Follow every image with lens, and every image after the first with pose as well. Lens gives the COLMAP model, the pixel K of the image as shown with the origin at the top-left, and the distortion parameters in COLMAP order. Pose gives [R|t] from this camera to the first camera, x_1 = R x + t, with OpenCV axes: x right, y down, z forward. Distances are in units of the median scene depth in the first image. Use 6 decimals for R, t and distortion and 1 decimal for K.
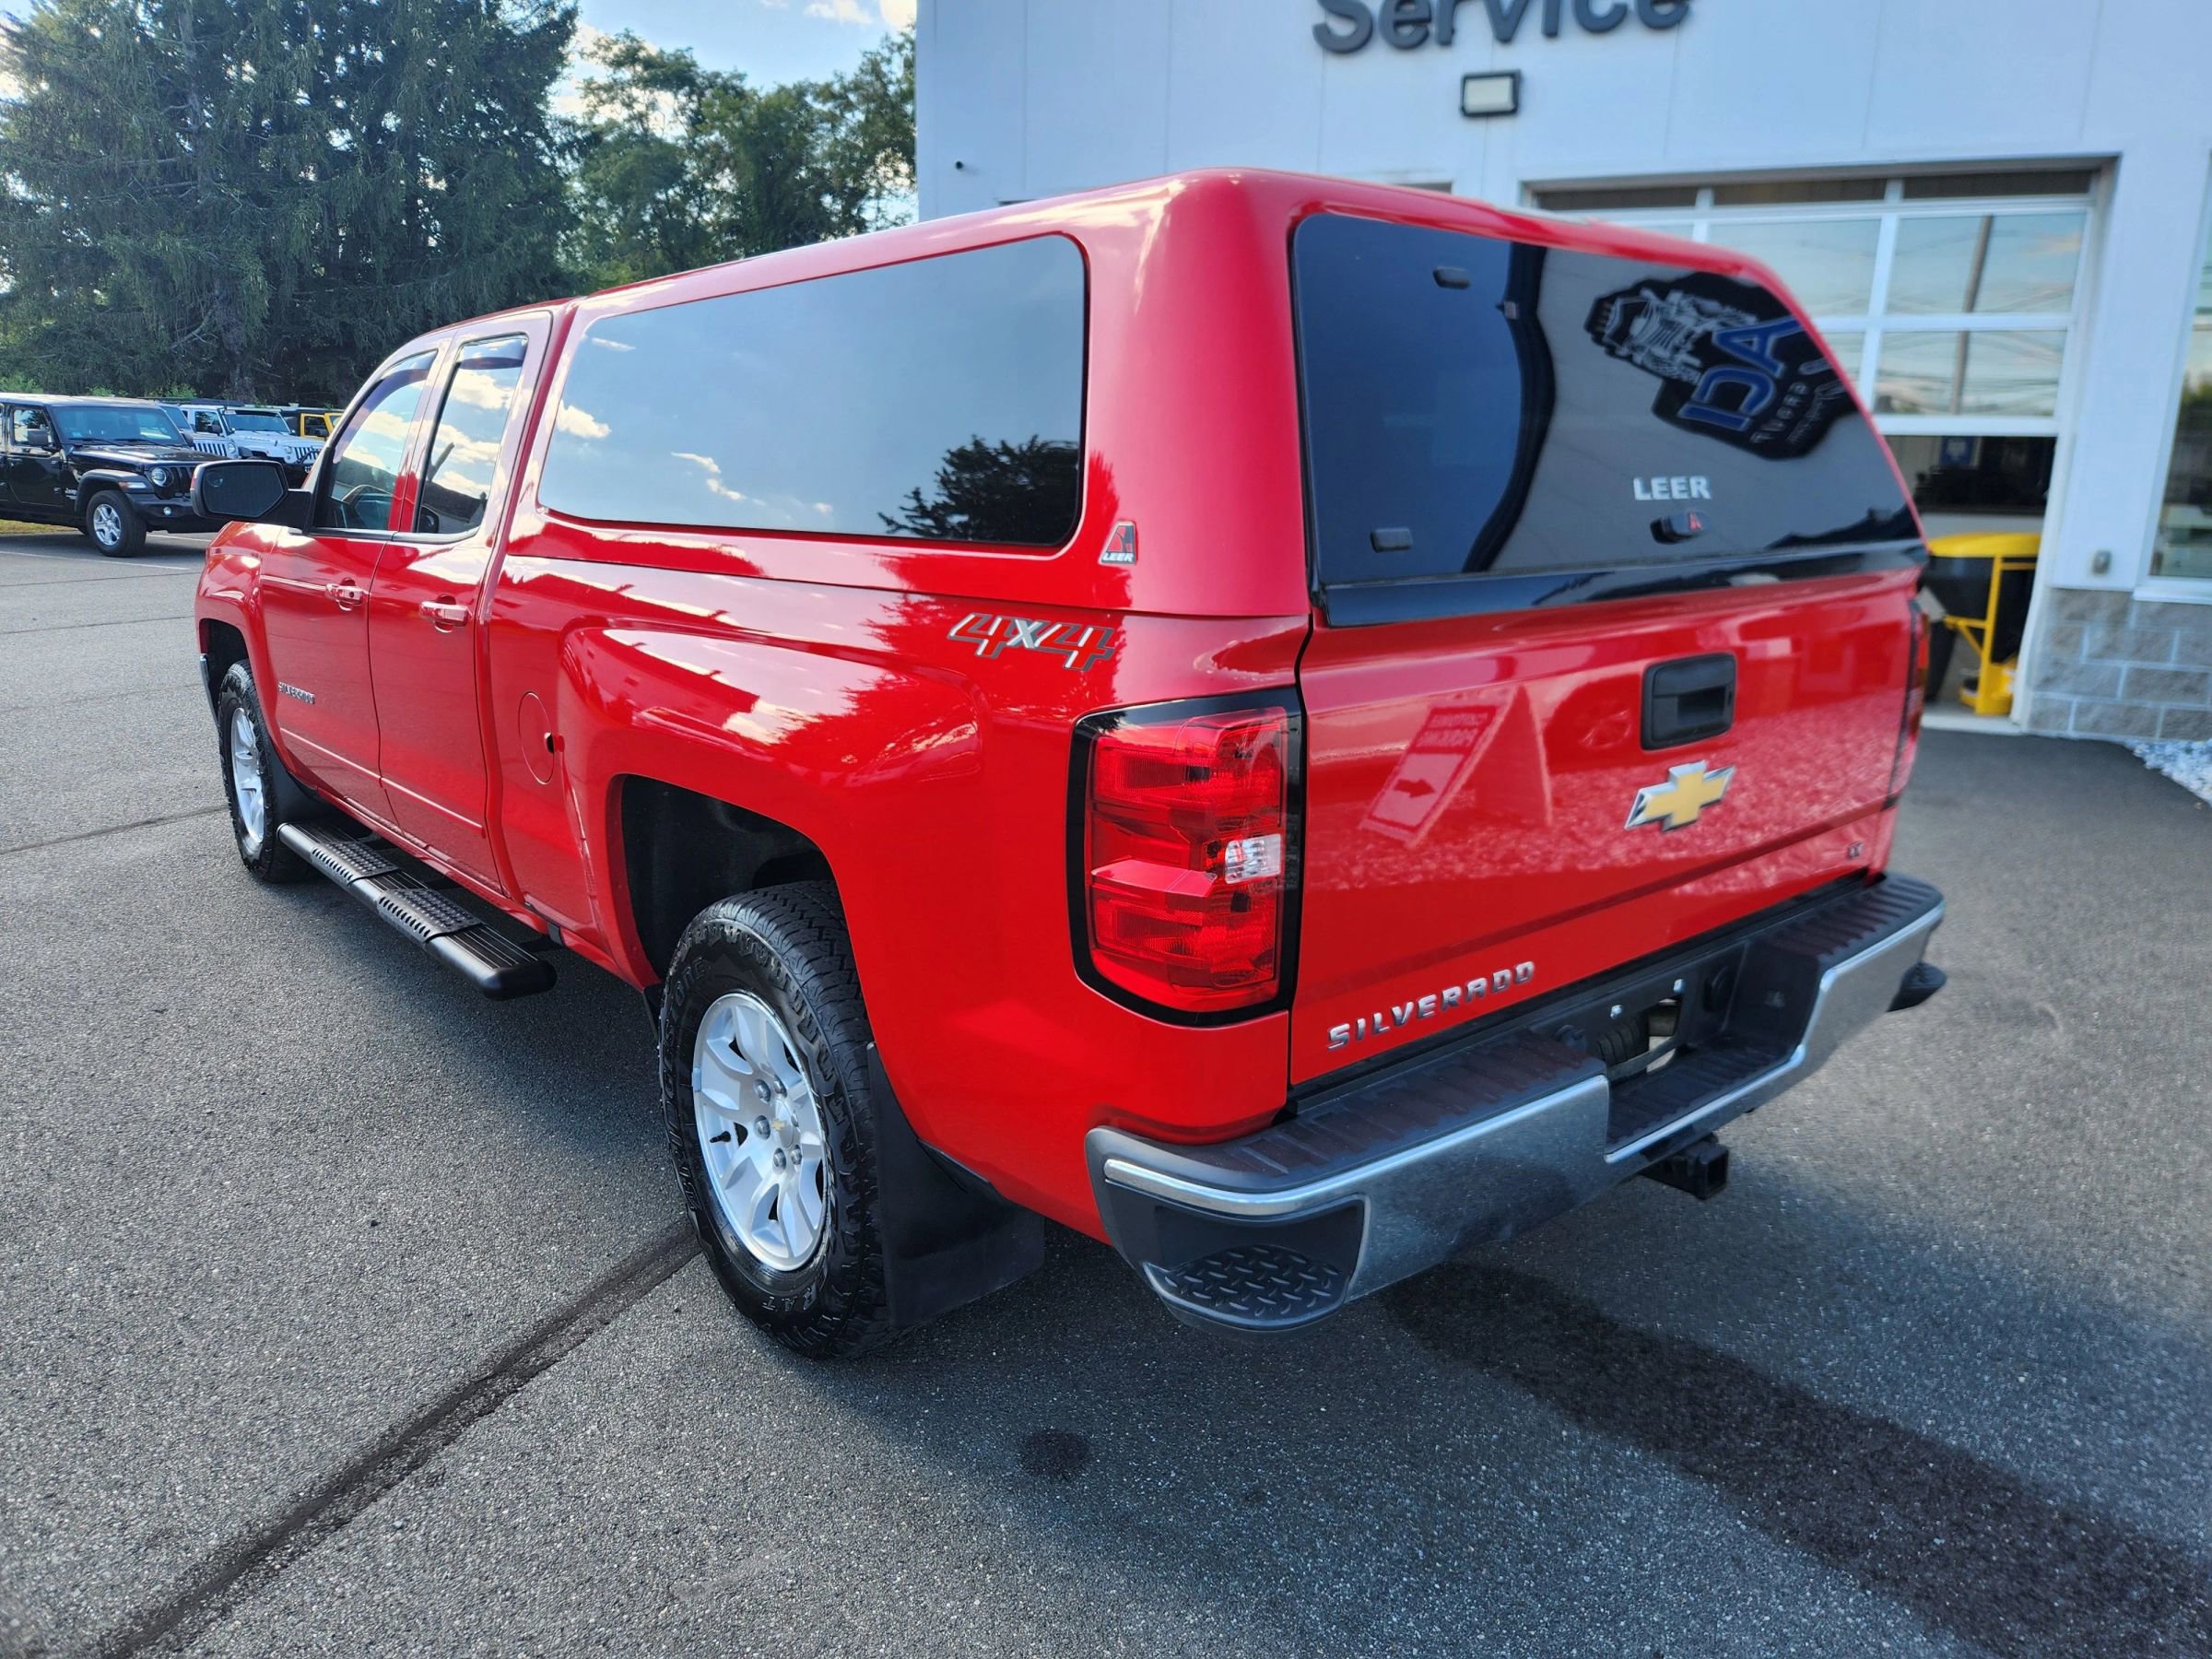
lens RADIAL K [[1502.1, 0, 1111.2], [0, 1502.1, 801.8], [0, 0, 1]] dist [0.044250, -0.029264]
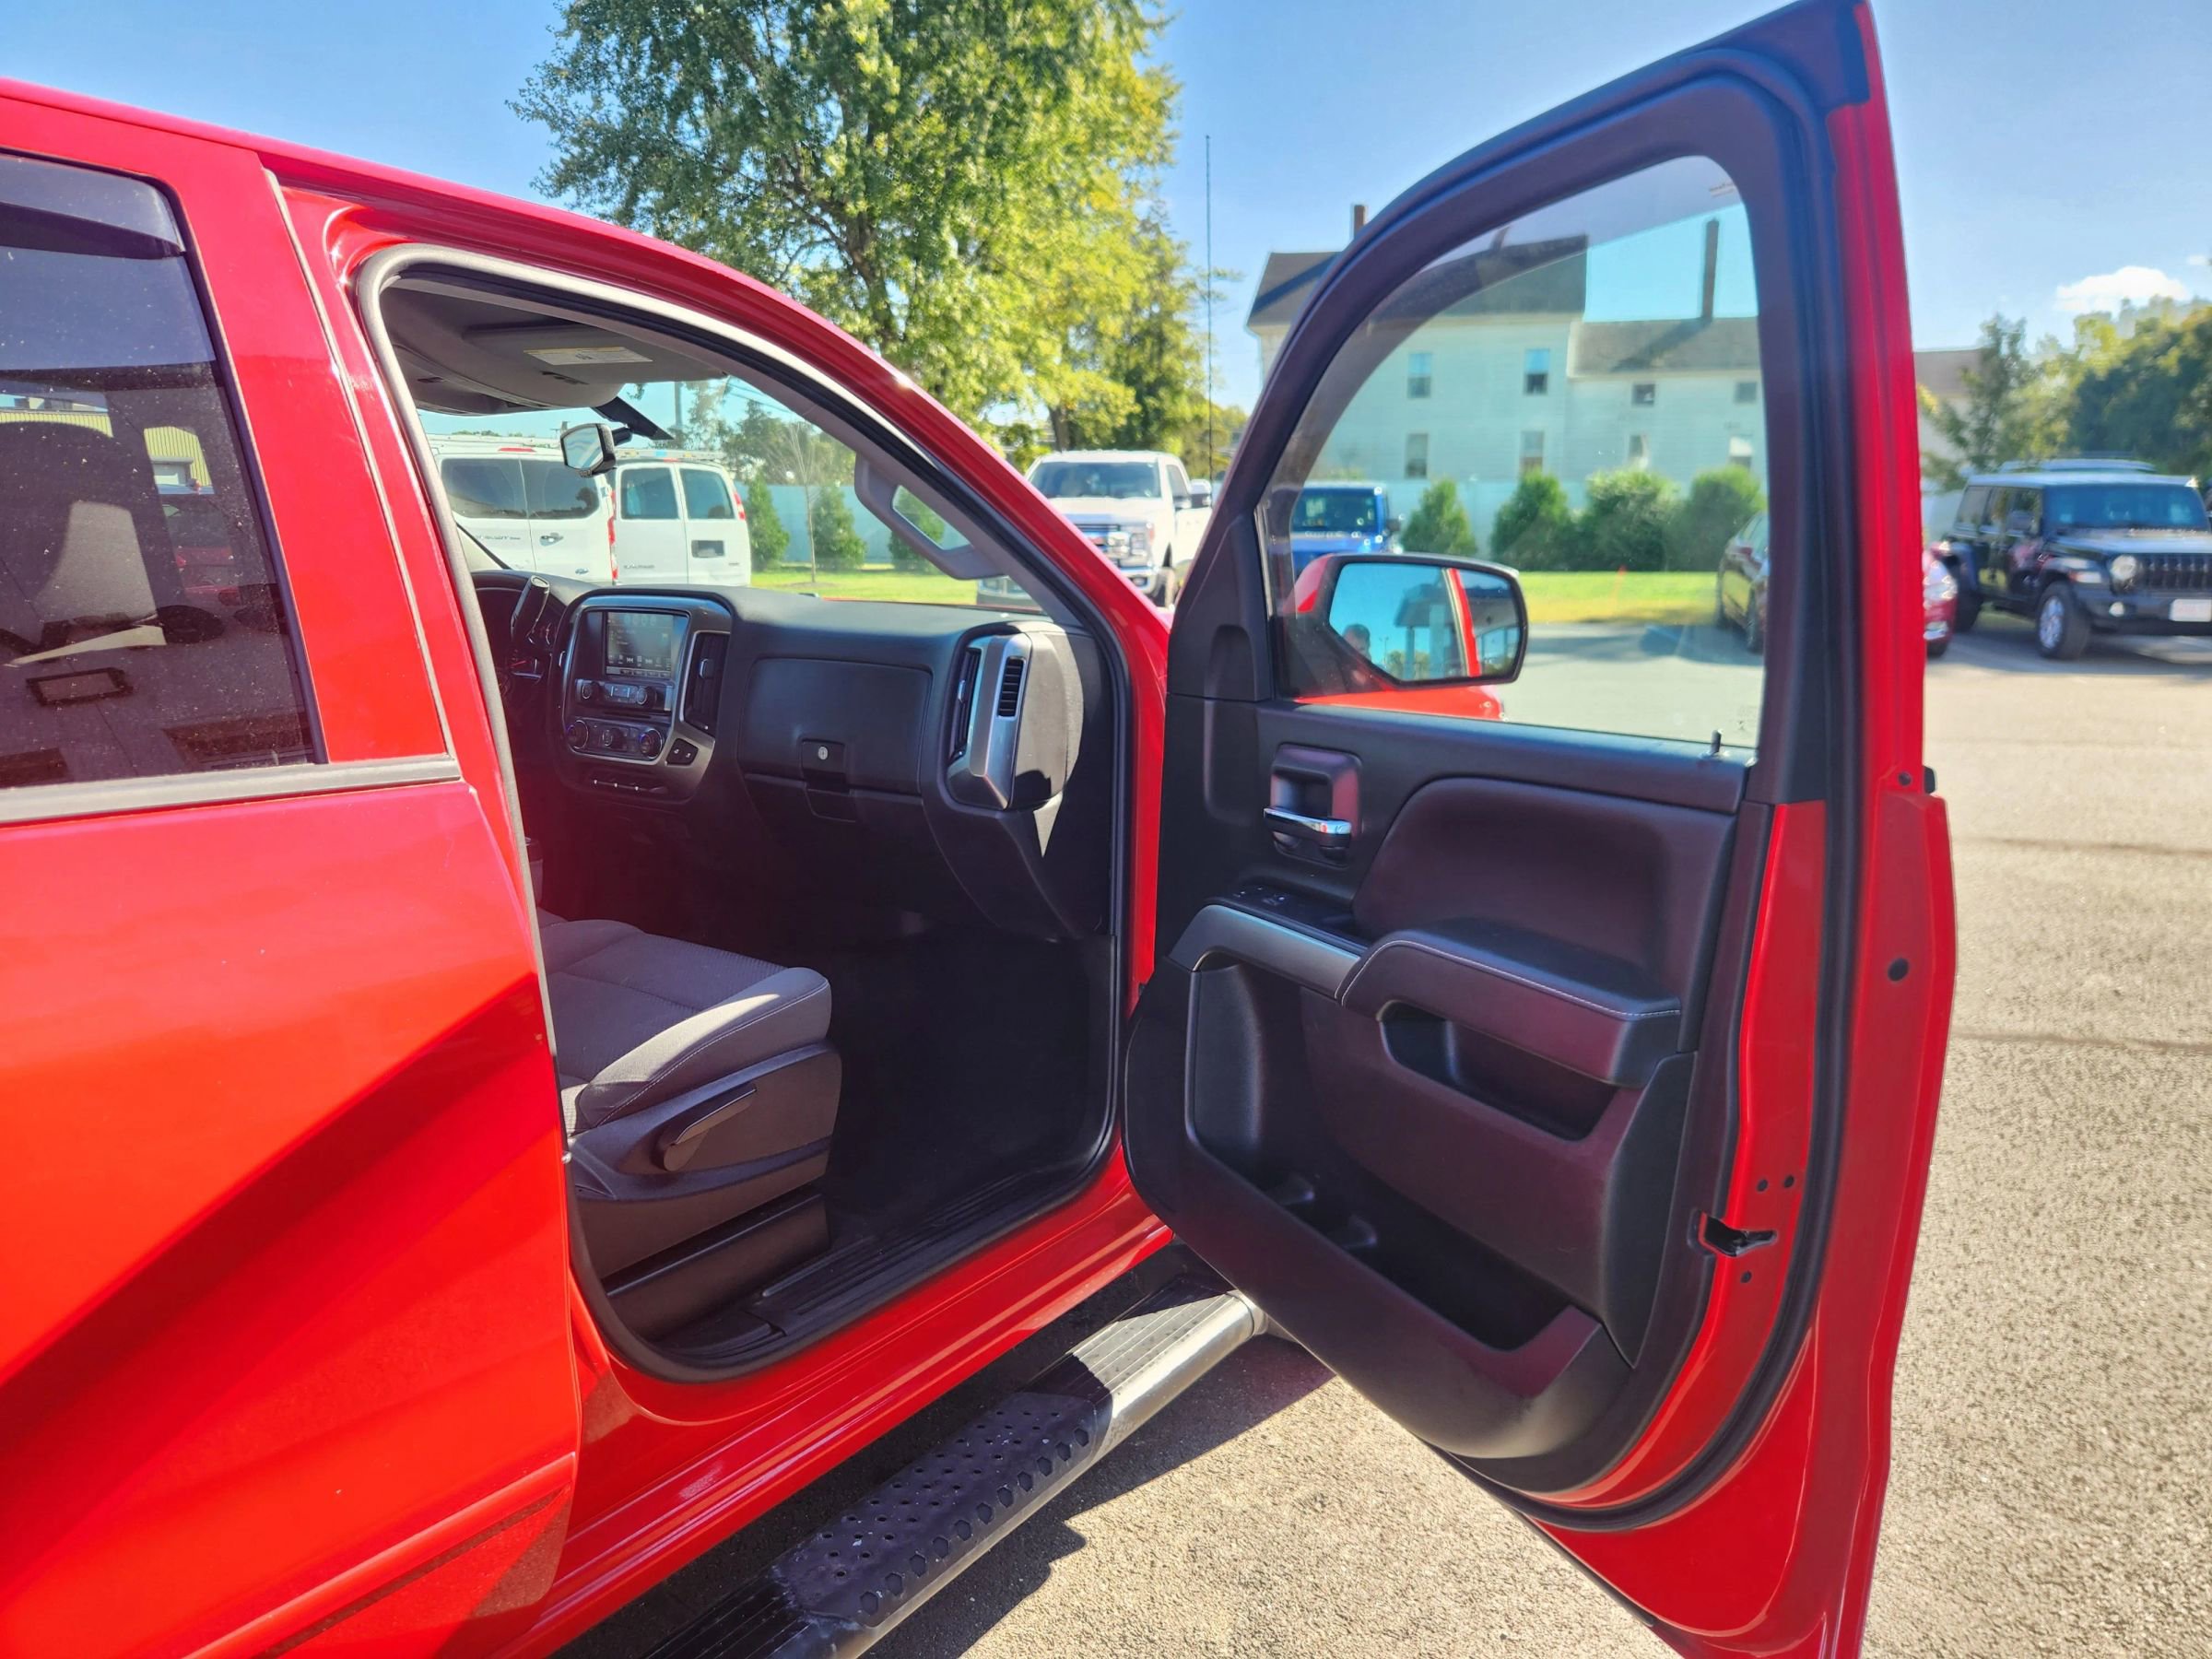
lens RADIAL K [[1482.1, 0, 1097.2], [0, 1482.1, 803.6], [0, 0, 1]] dist [0.072975, -0.062467]
pose [[0.229171, 0.167923, -0.958792, 0.338038], [-0.218195, 0.968803, 0.117523, -0.421546], [0.948616, 0.182271, 0.258661, 1.849607]]
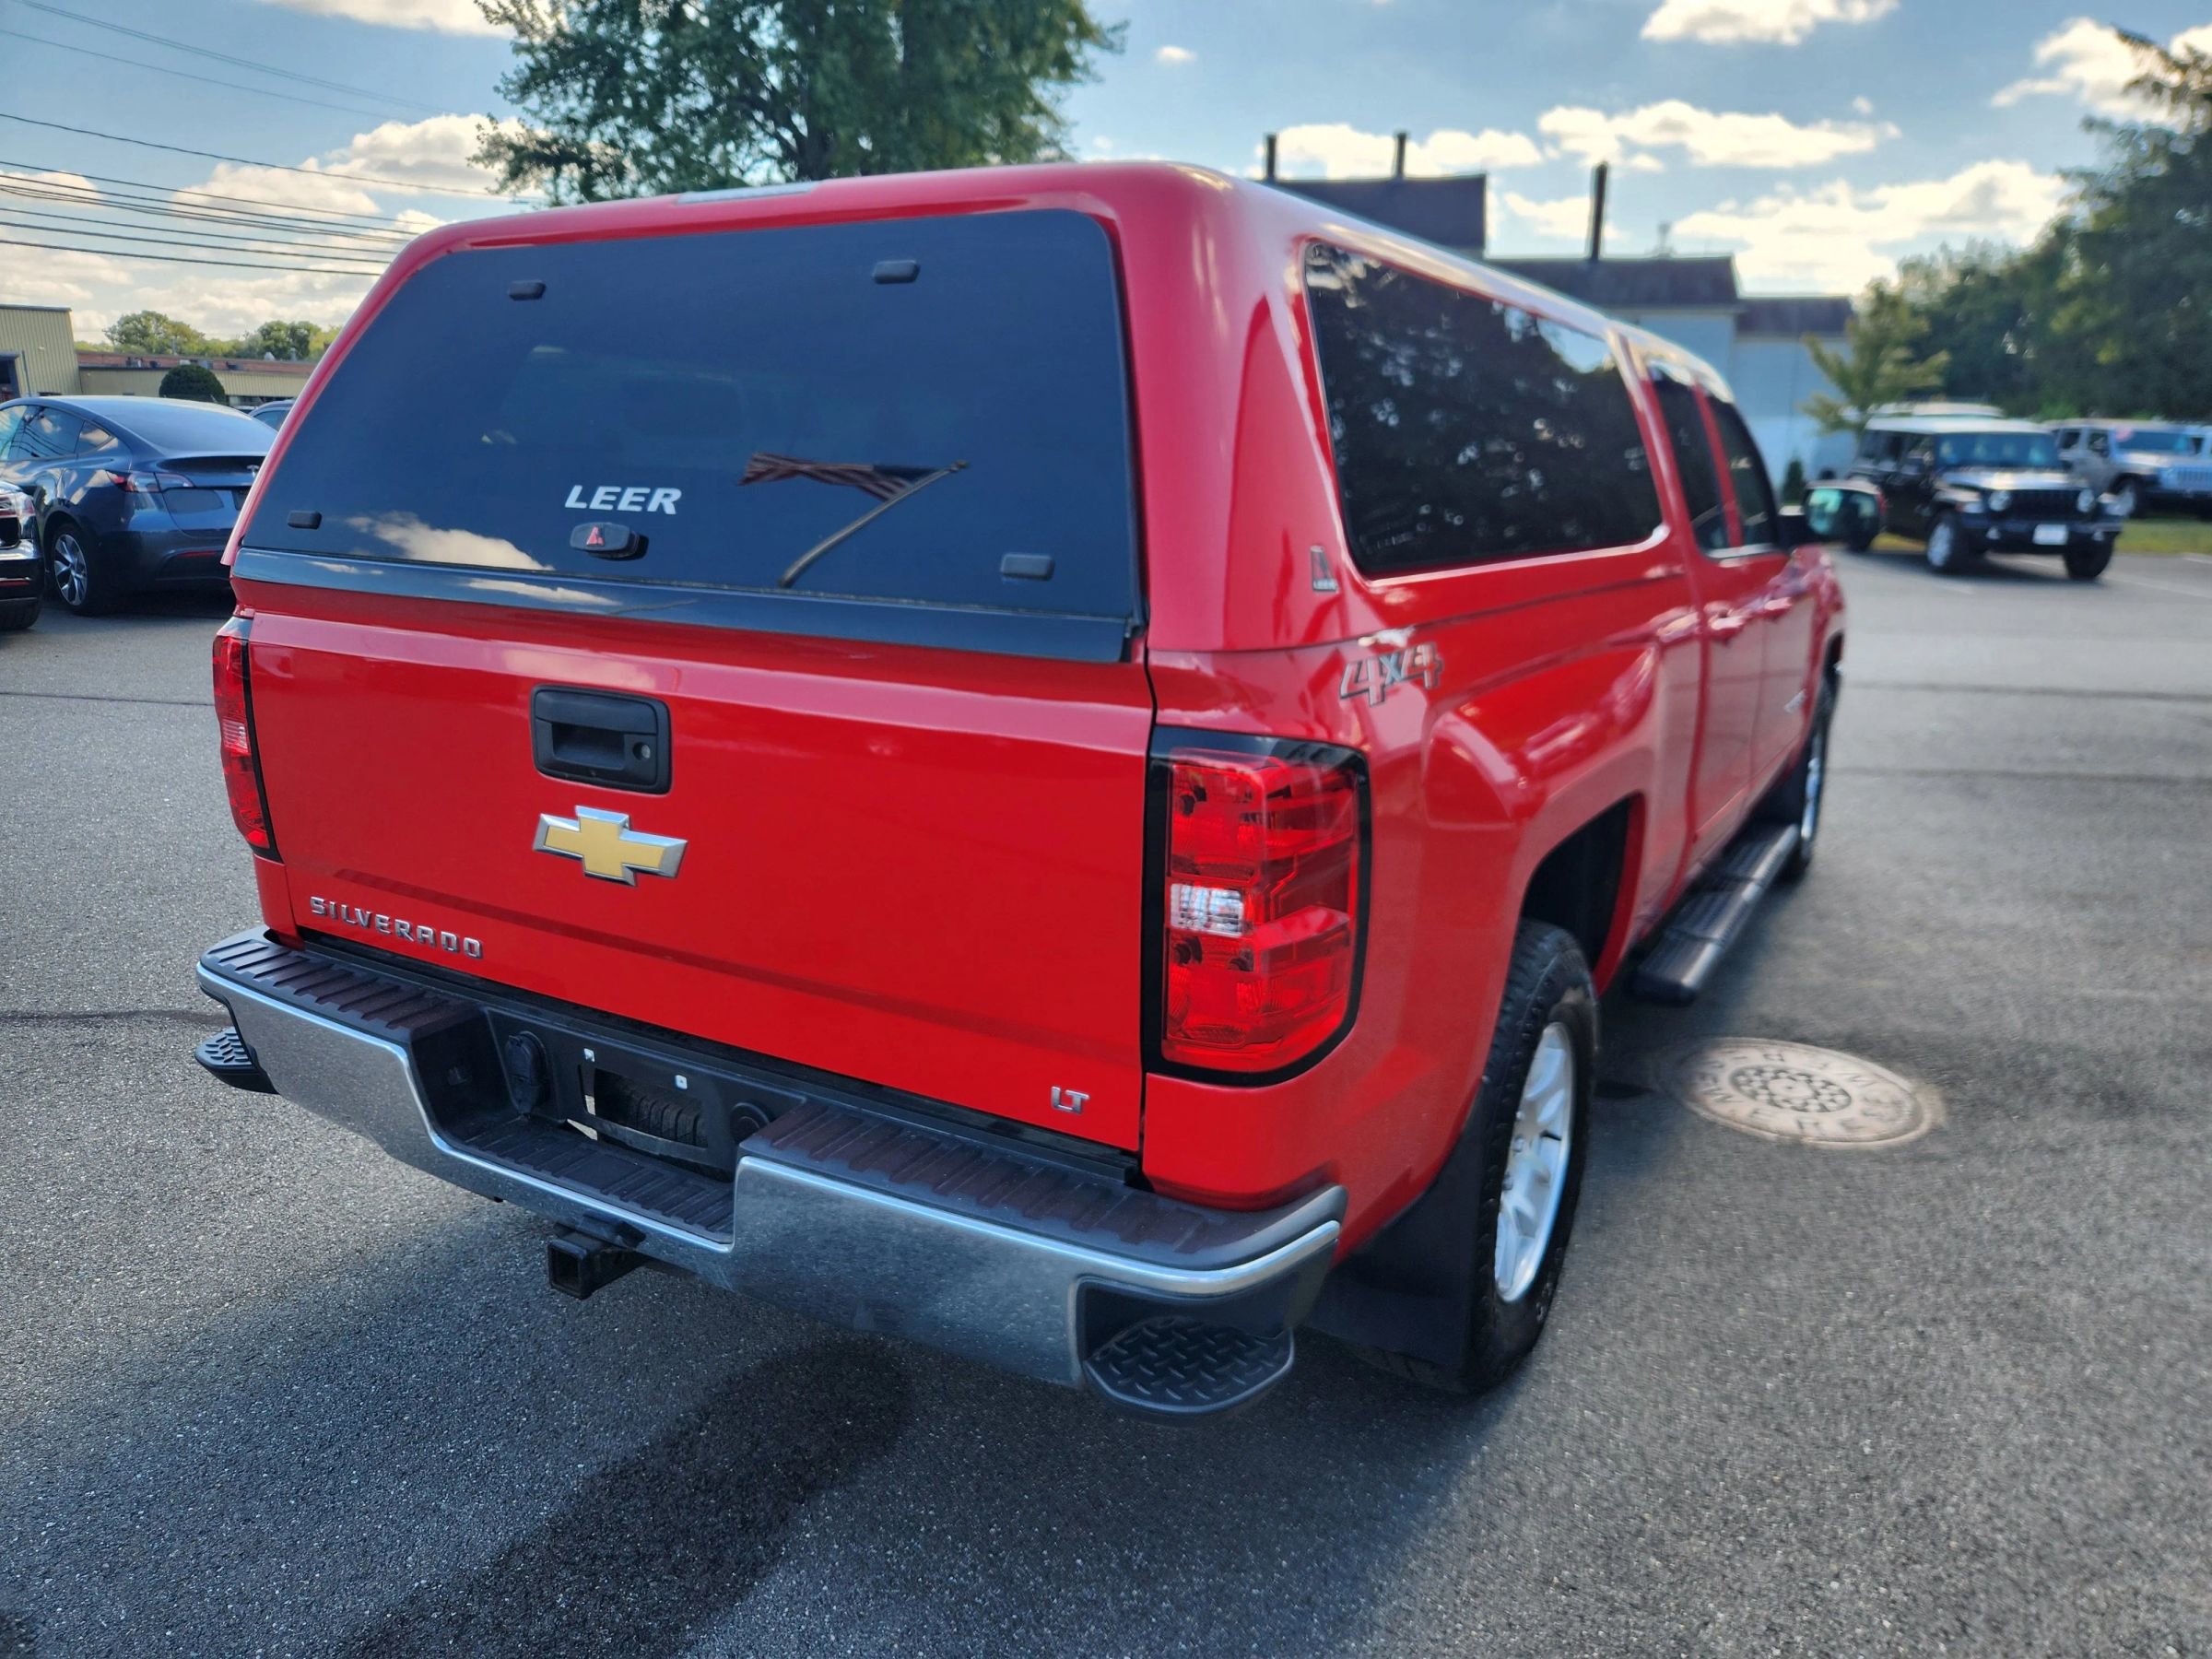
lens RADIAL K [[1488.0, 0, 1113.3], [0, 1488.0, 820.9], [0, 0, 1]] dist [0.067707, -0.066823]
pose [[0.328657, 0.224363, -0.917412, 1.020590], [-0.227011, 0.961662, 0.153860, -0.176022], [0.916761, 0.157696, 0.366990, 0.754990]]
